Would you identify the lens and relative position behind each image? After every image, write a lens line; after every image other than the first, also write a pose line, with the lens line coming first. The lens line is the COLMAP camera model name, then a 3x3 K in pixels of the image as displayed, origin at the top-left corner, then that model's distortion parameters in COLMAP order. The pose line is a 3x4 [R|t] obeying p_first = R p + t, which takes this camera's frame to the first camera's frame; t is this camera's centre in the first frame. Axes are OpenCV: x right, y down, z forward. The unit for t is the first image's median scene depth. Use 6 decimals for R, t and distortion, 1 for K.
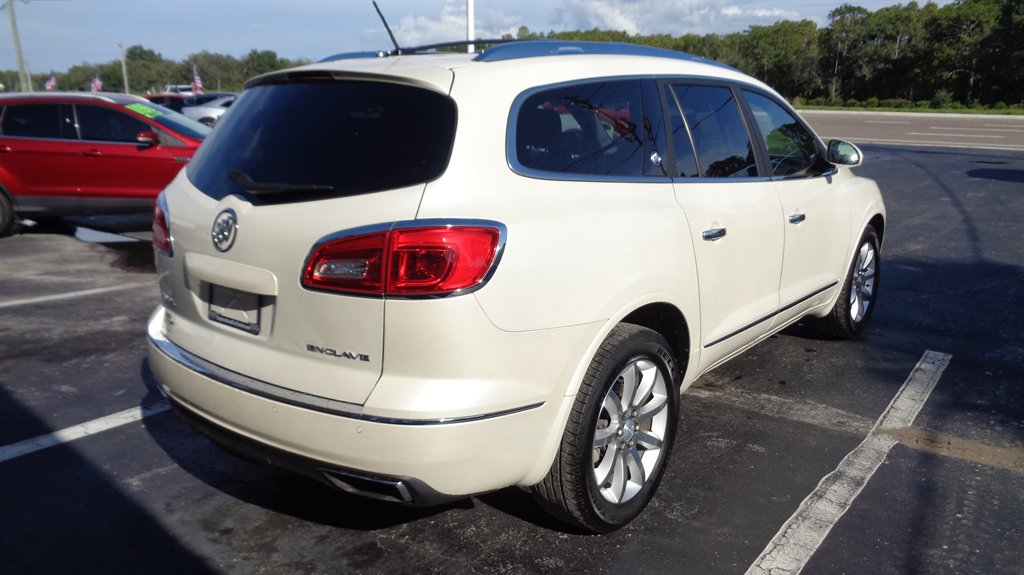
lens RADIAL K [[788.8, 0, 512.0], [0, 788.8, 287.5], [0, 0, 1]] dist [-0.009020, -0.002440]
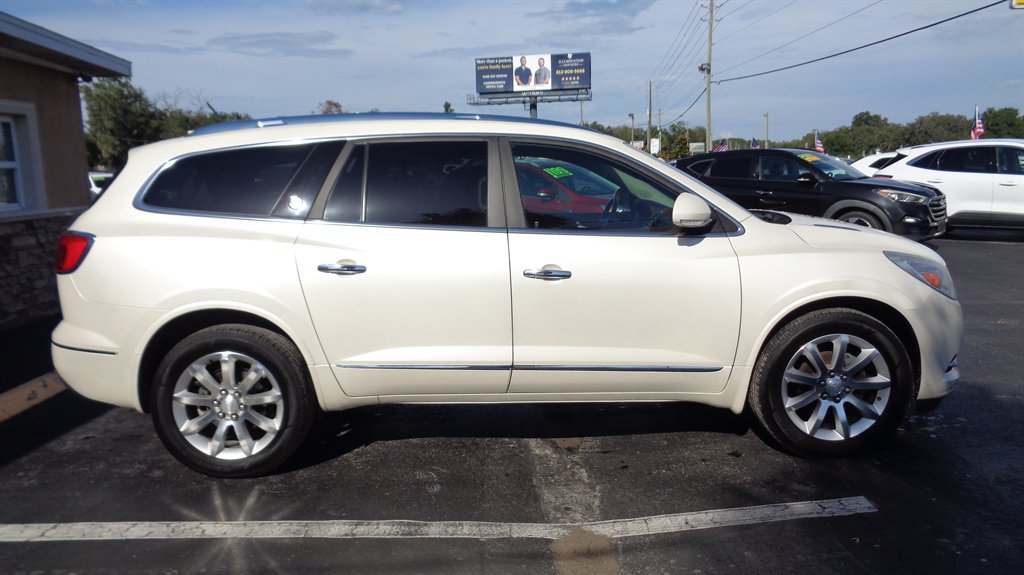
lens RADIAL K [[788.8, 0, 512.0], [0, 788.8, 287.5], [0, 0, 1]] dist [-0.009020, -0.002440]
pose [[0.626069, 0.100991, -0.773200, 1.017261], [-0.161110, 0.986935, -0.001545, -0.060999], [0.762942, 0.125538, 0.634160, 0.353140]]
